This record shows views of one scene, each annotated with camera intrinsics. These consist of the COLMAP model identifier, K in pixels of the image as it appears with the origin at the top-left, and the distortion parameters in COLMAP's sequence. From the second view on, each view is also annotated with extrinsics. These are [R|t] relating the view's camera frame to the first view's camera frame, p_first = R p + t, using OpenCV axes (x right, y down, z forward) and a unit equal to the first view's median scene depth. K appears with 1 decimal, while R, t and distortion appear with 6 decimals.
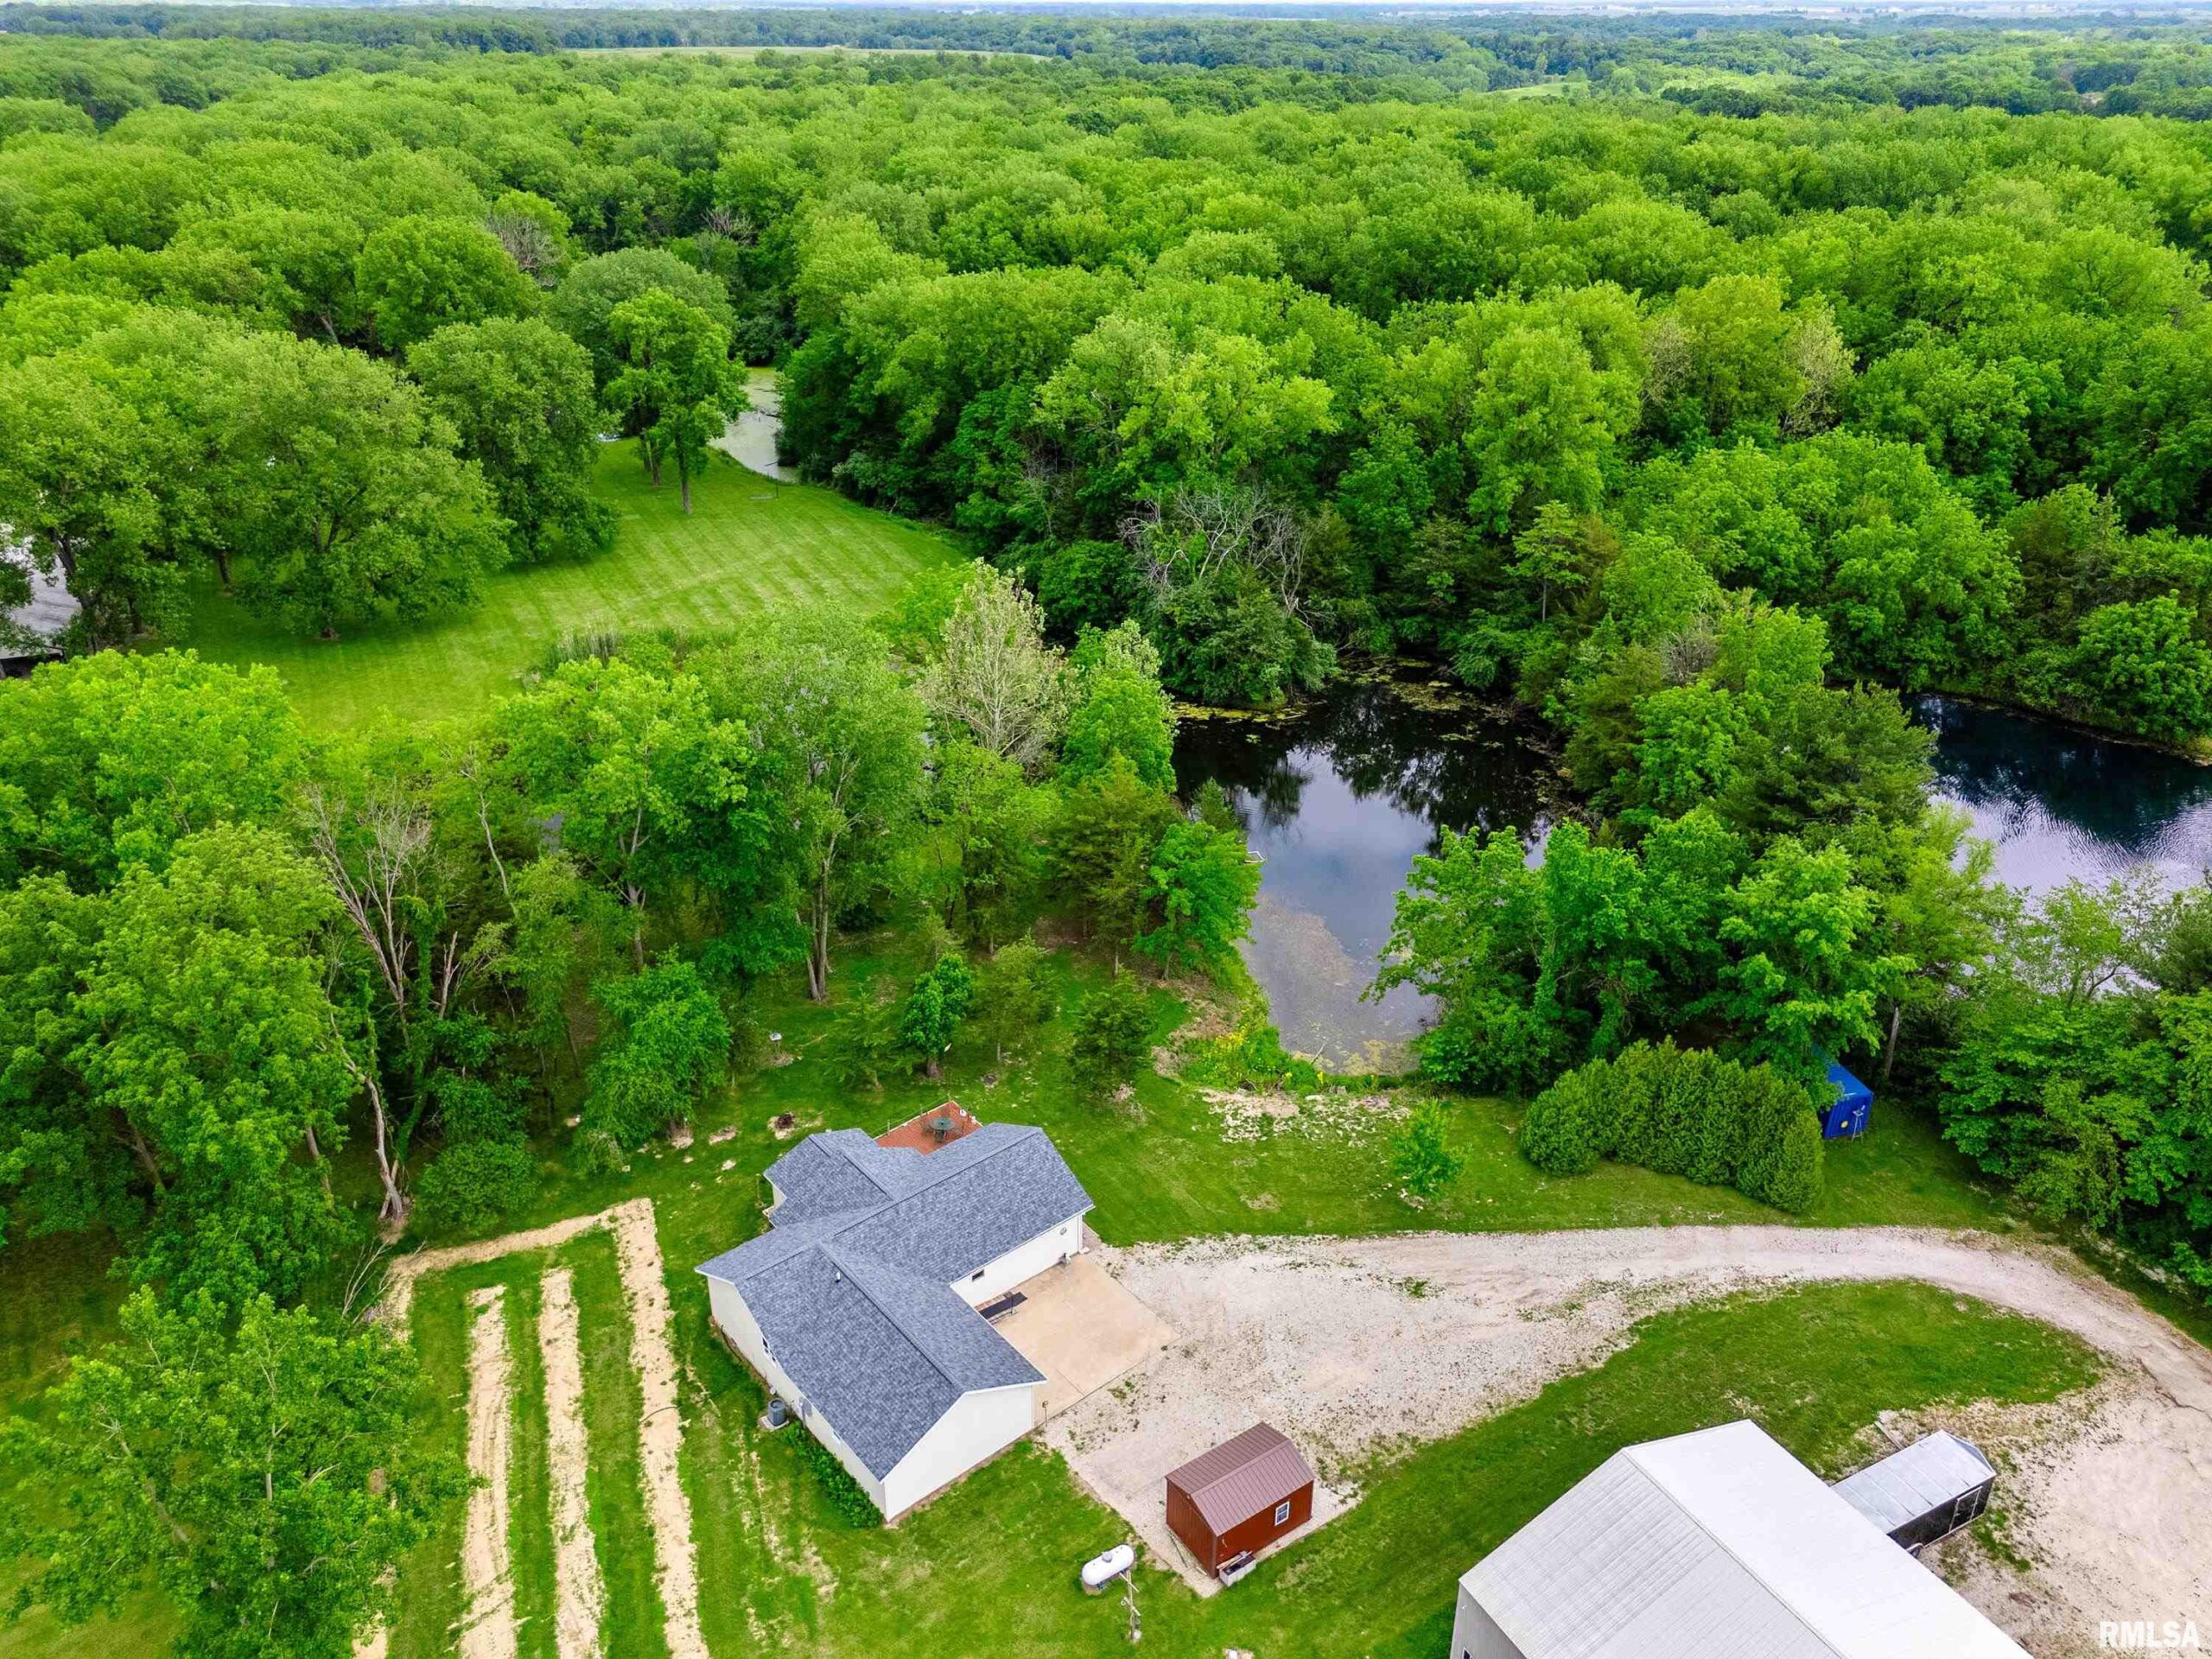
lens RADIAL K [[1629.2, 0, 1096.3], [0, 1629.2, 828.6], [0, 0, 1]] dist [0.054303, -0.020883]
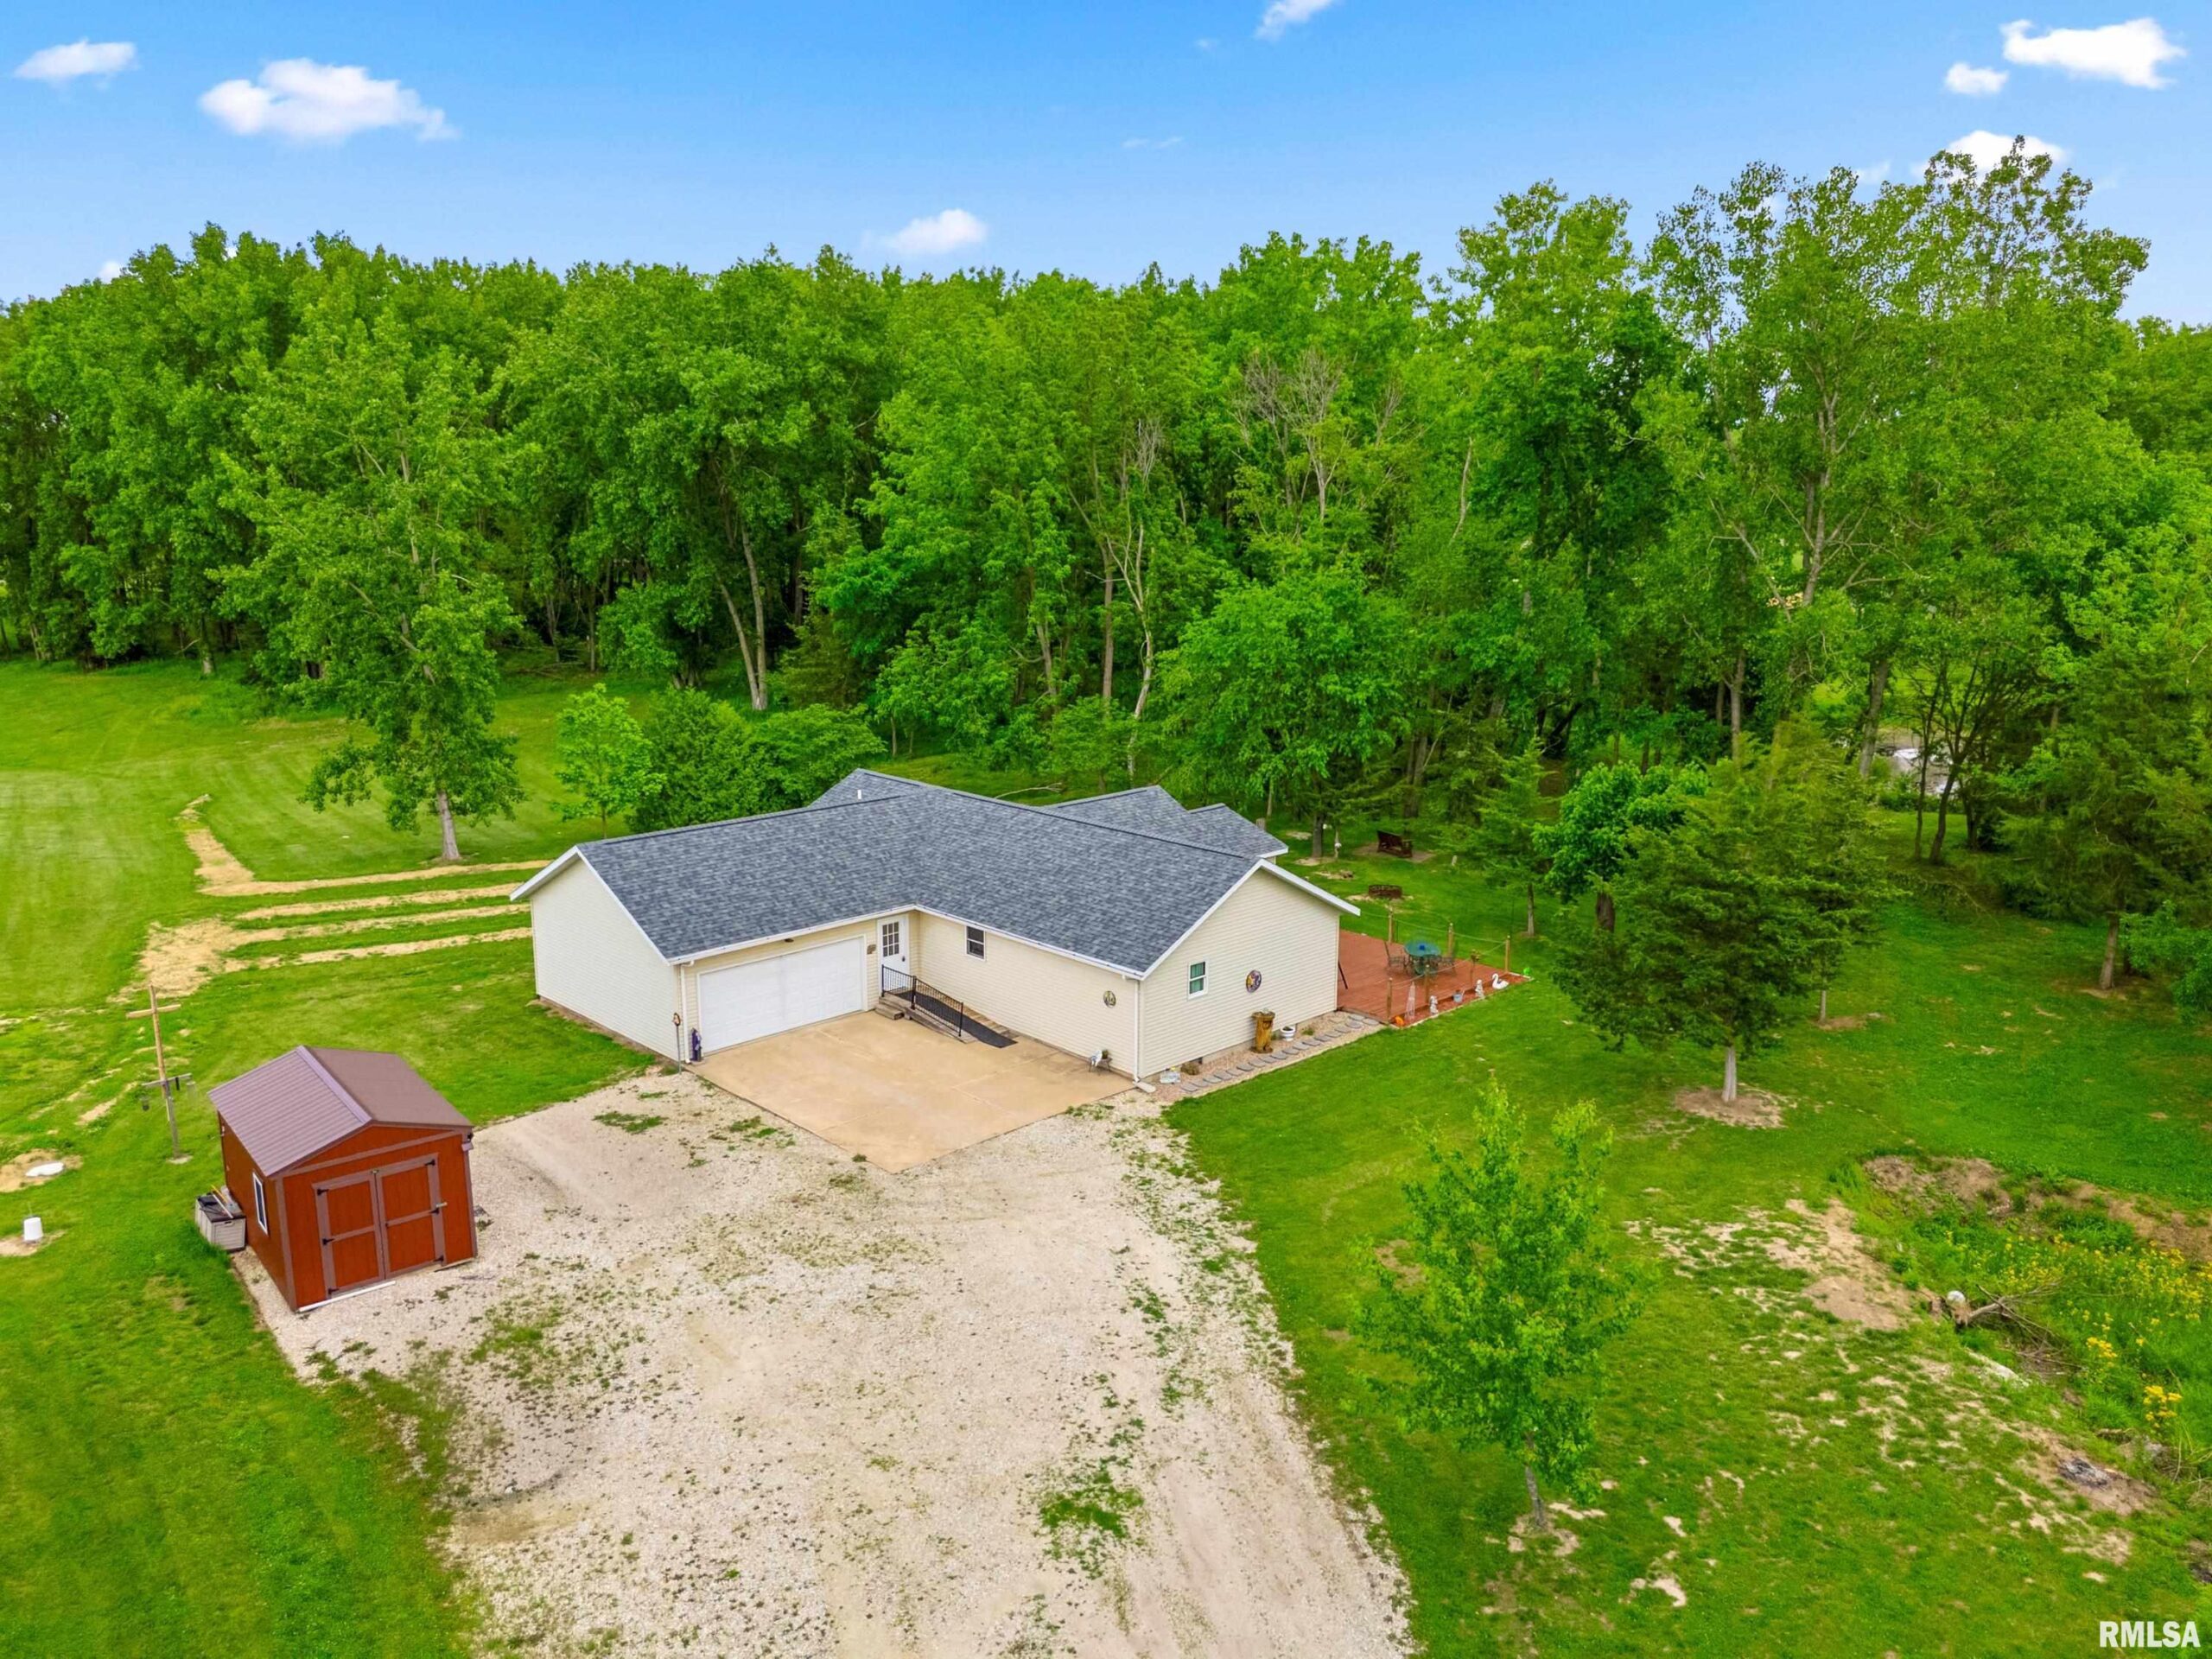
lens RADIAL K [[1629.2, 0, 1100.2], [0, 1629.2, 831.5], [0, 0, 1]] dist [0.054303, -0.020883]
pose [[0.080535, 0.213609, -0.973594, 0.502755], [-0.456759, 0.876083, 0.154433, 0.139739], [0.885938, 0.432260, 0.168123, 0.990046]]
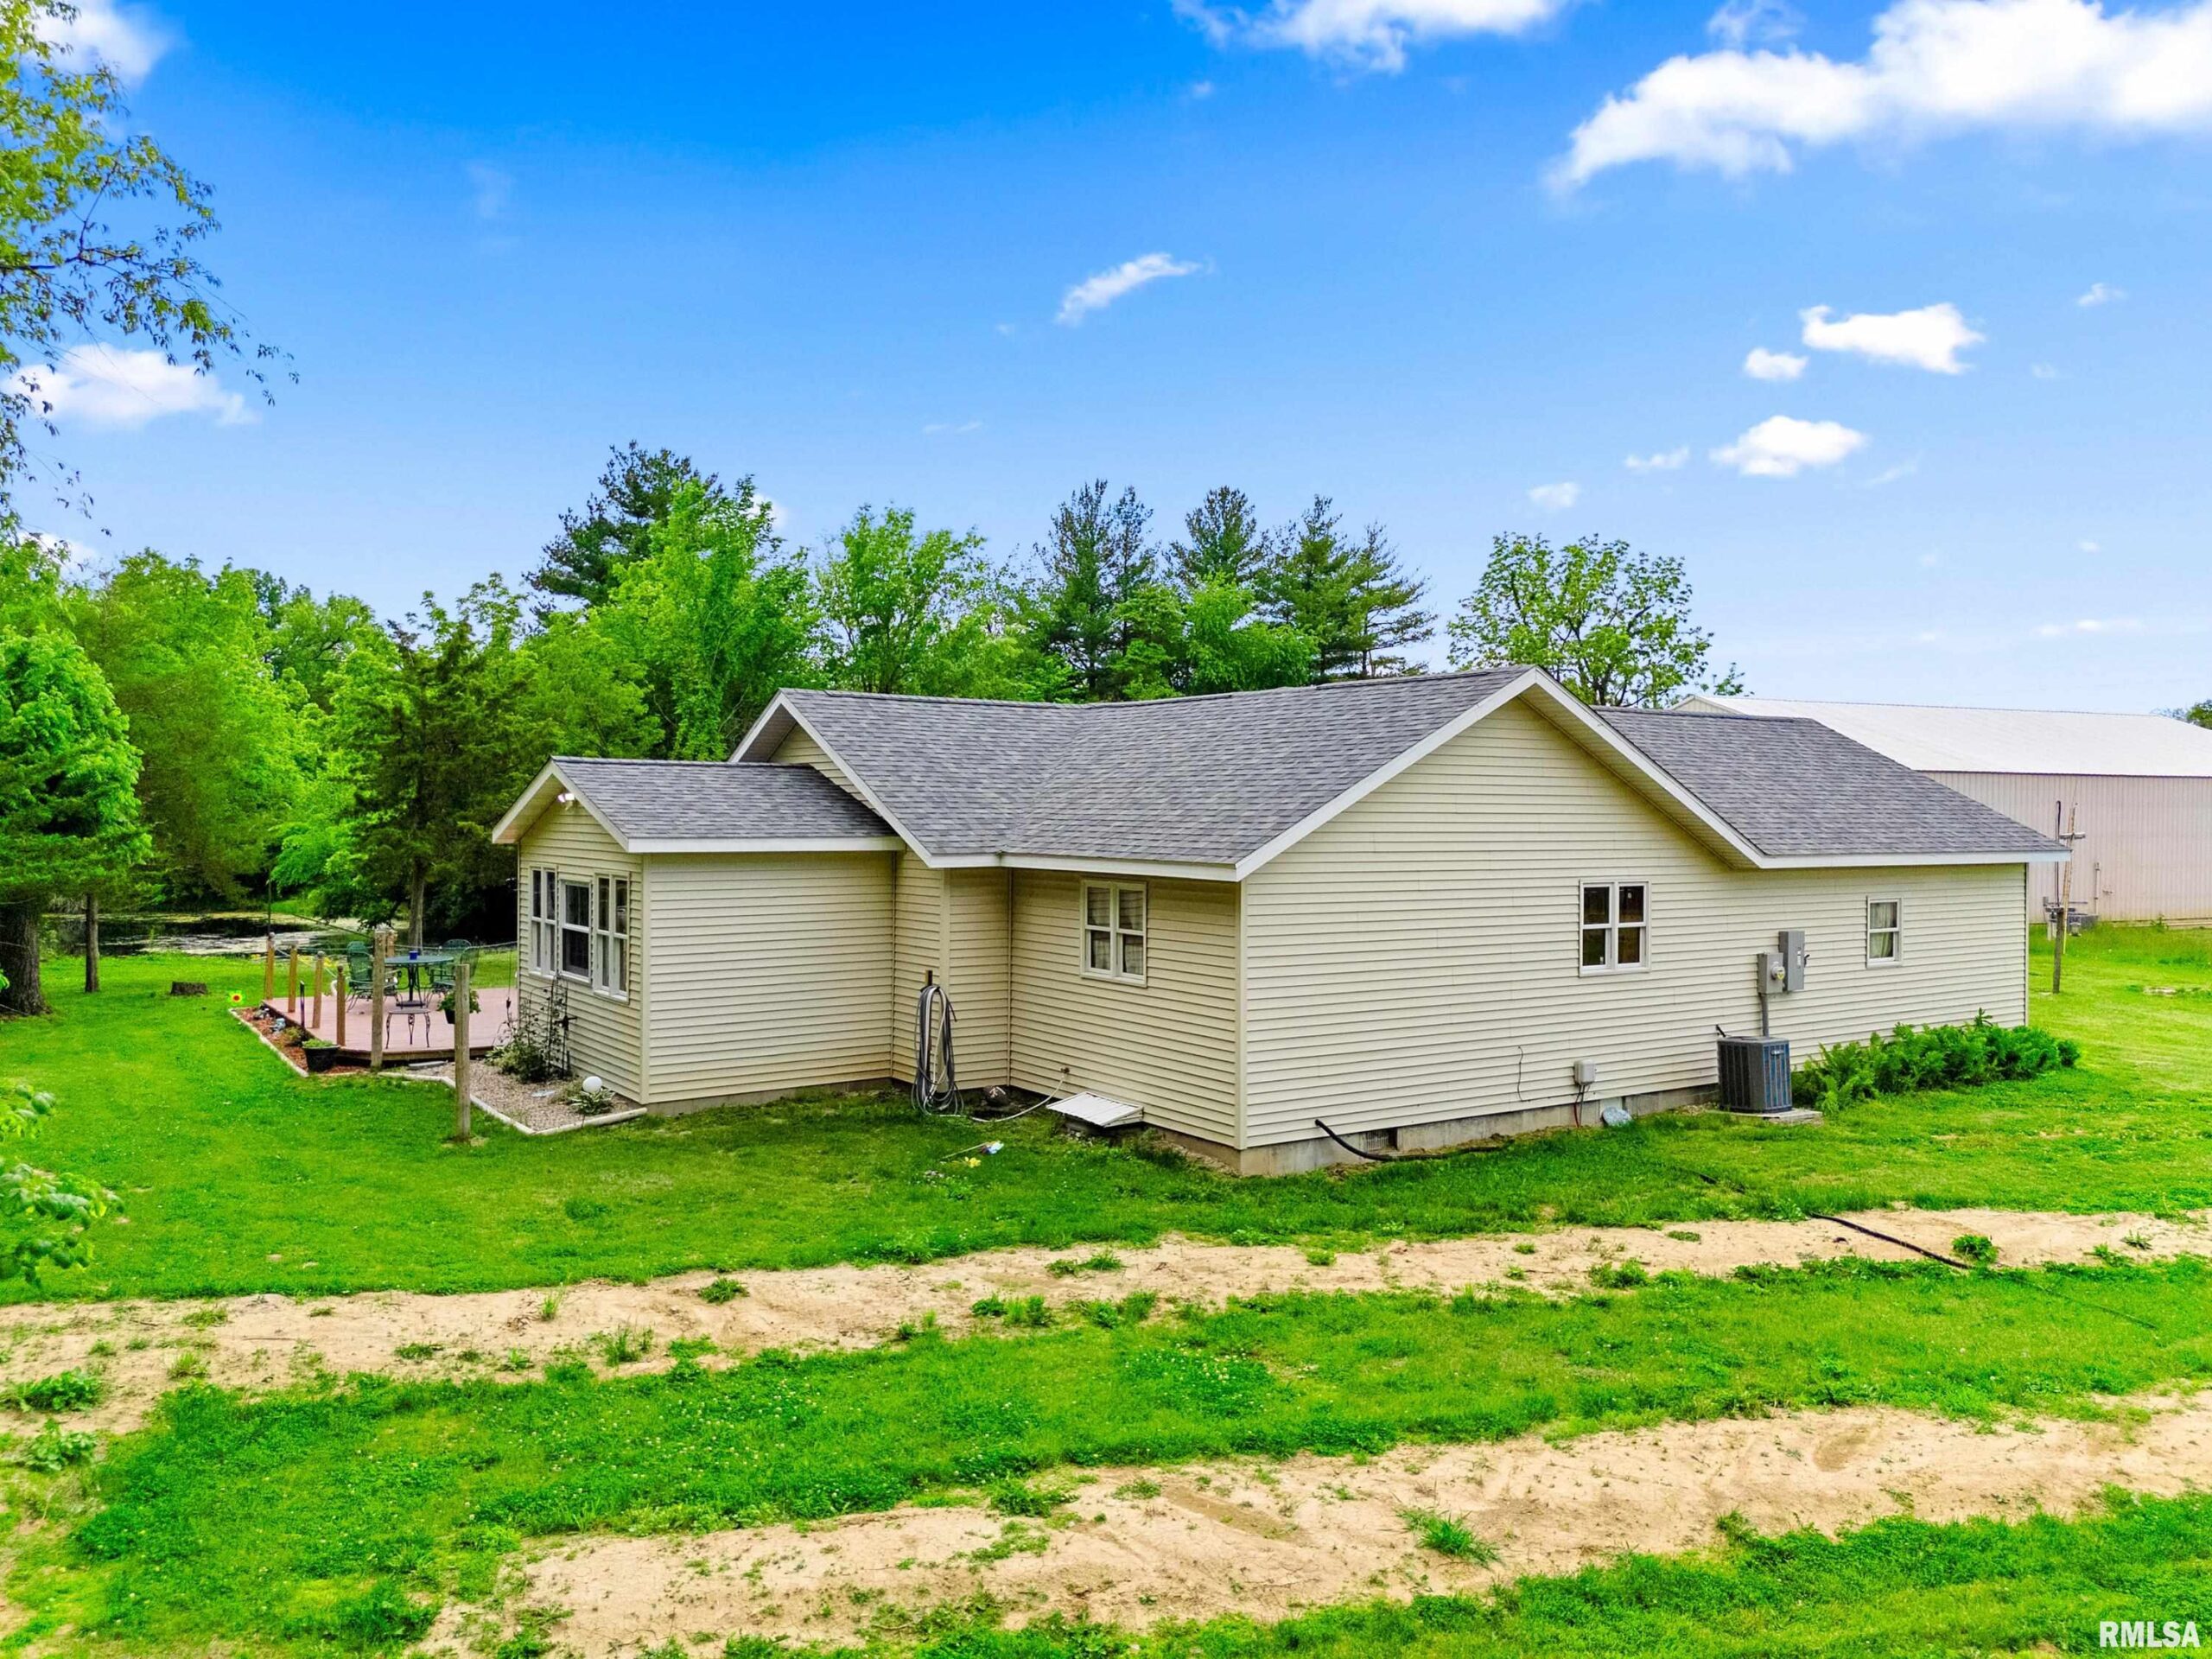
lens RADIAL K [[1629.2, 0, 1098.5], [0, 1629.2, 845.5], [0, 0, 1]] dist [0.054303, -0.020883]
pose [[0.091464, -0.036306, 0.995146, -0.478562], [0.449151, 0.893414, -0.008688, 0.272753], [-0.888762, 0.447766, 0.098022, 1.052039]]
